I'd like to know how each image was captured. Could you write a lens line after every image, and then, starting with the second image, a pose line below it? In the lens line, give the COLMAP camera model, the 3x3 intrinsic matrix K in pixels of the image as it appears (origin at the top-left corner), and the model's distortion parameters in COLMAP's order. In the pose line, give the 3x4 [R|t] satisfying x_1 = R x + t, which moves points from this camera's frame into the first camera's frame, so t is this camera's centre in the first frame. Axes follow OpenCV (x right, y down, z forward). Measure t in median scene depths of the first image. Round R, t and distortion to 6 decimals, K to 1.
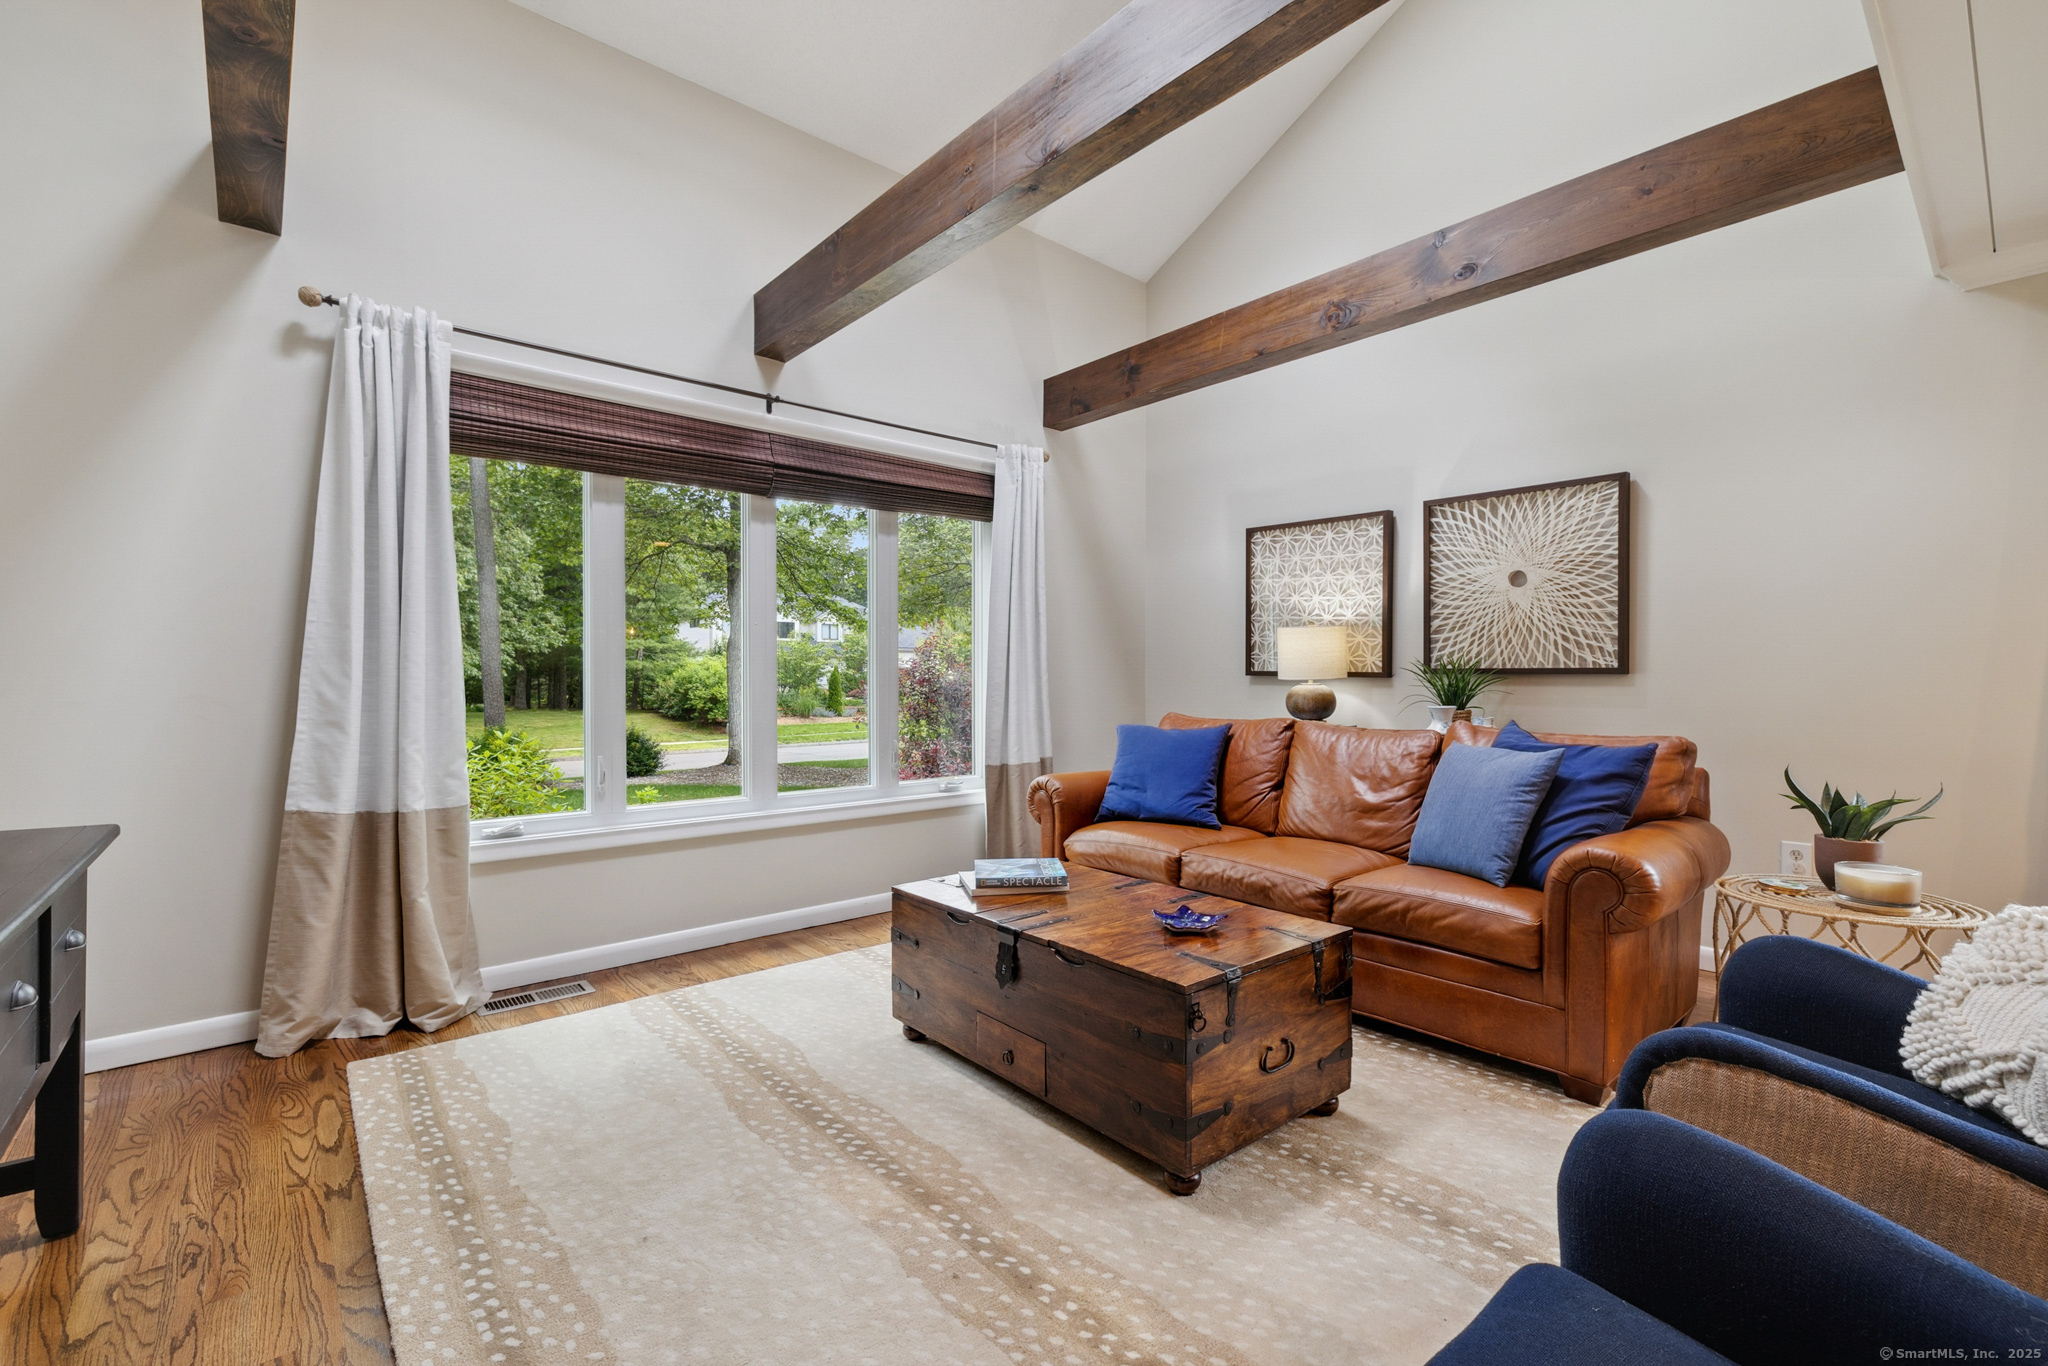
lens RADIAL K [[885.8, 0, 1029.0], [0, 885.8, 679.8], [0, 0, 1]] dist [0.000218, 0.000029]
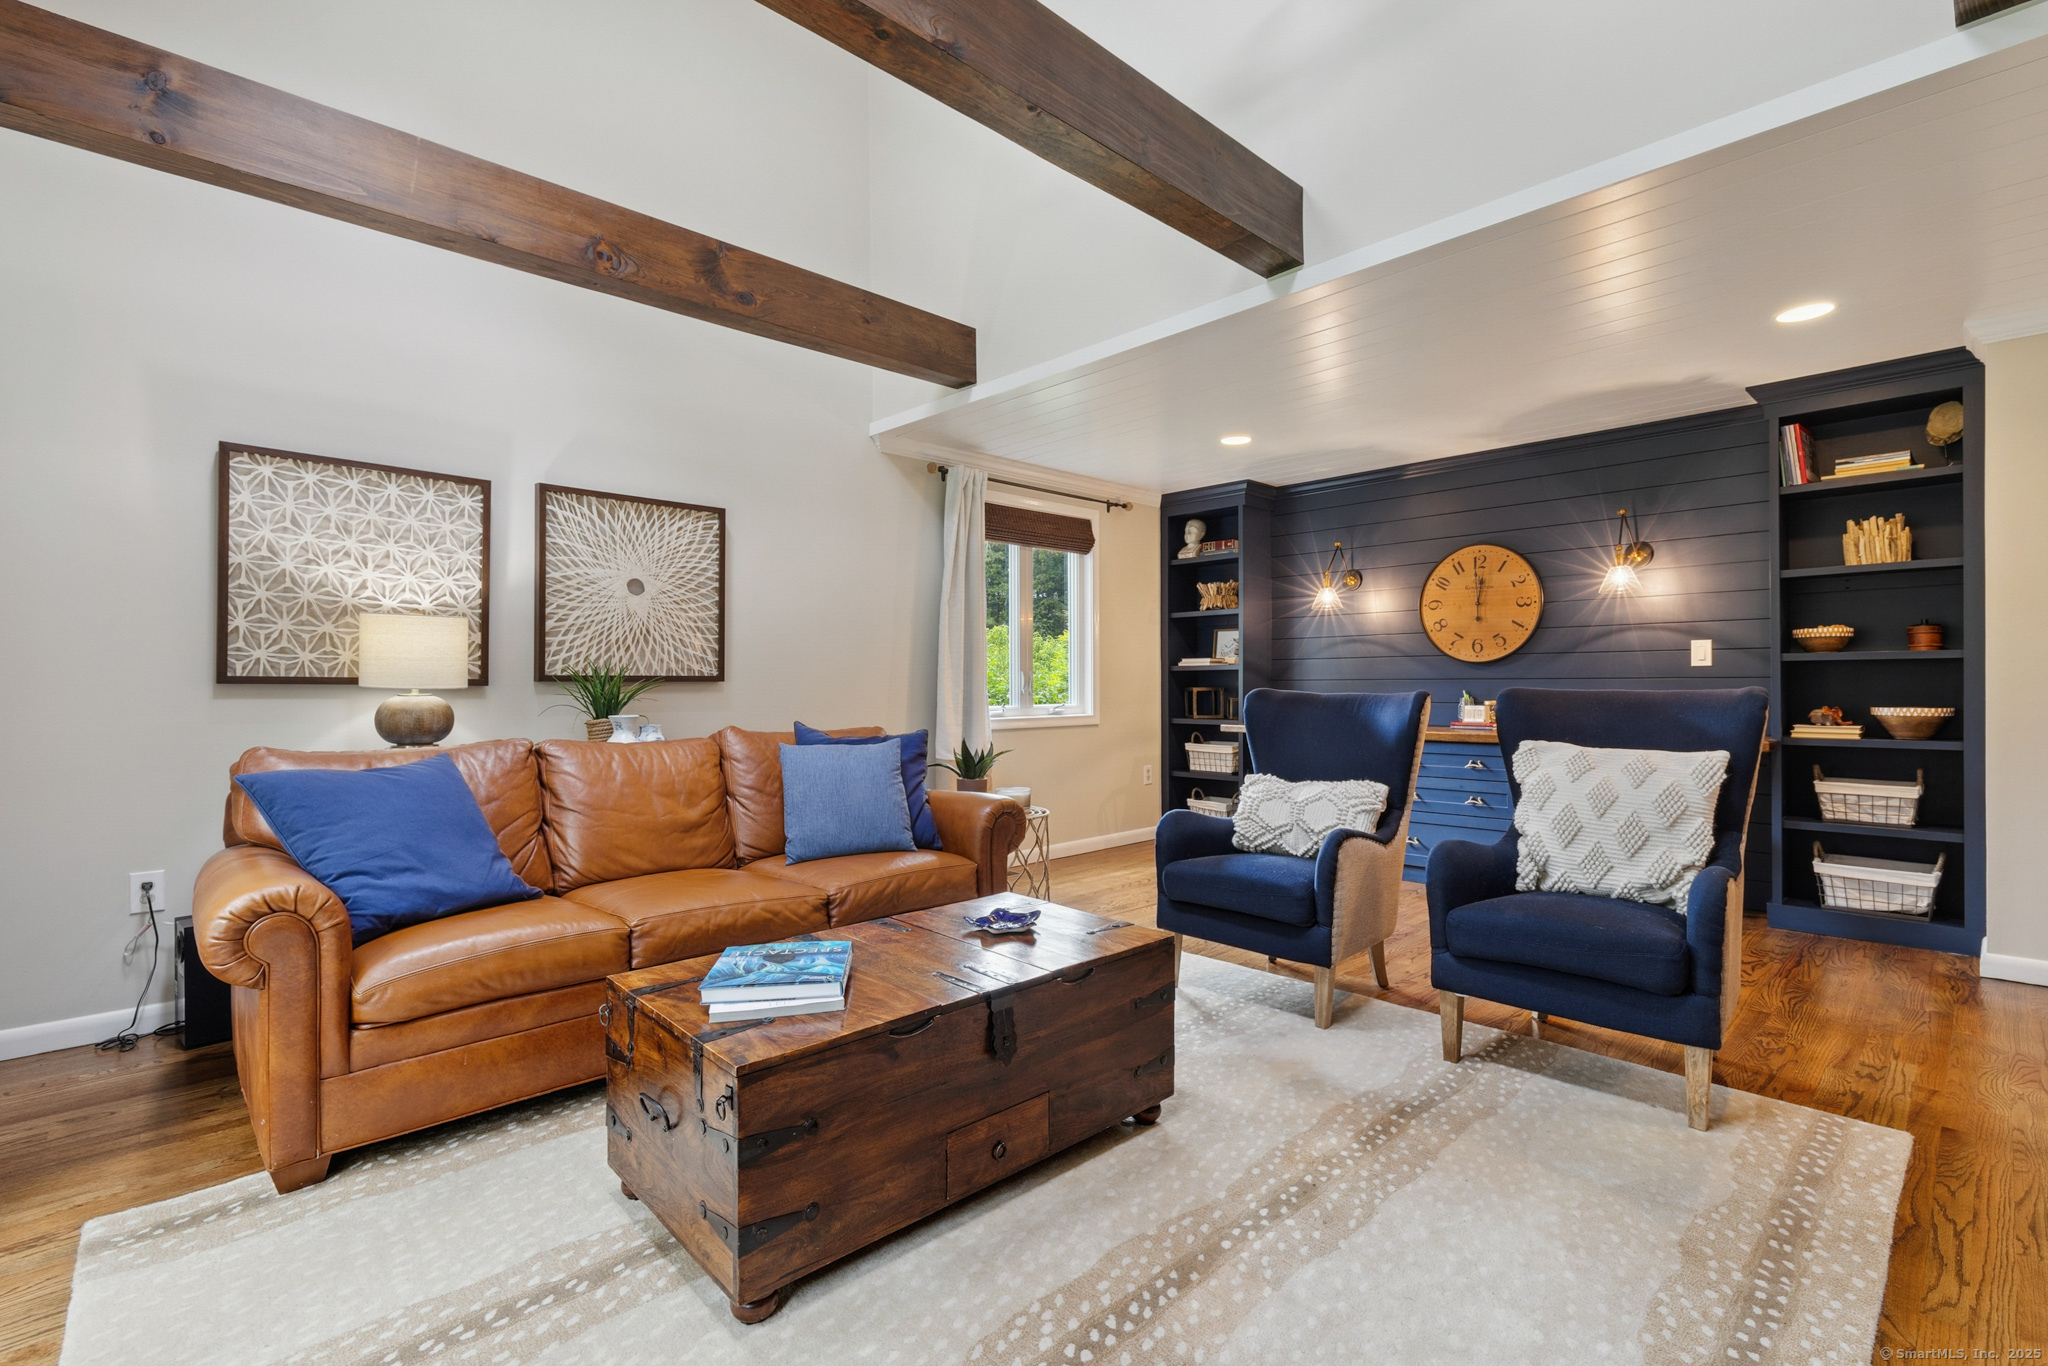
lens RADIAL K [[926.8, 0, 1027.3], [0, 926.8, 681.6], [0, 0, 1]] dist [-0.001160, -0.000396]
pose [[-0.044521, 0.003650, 0.999002, -0.523868], [0.007988, 0.999963, -0.003298, 0.000577], [-0.998977, 0.007833, -0.044548, 0.607534]]
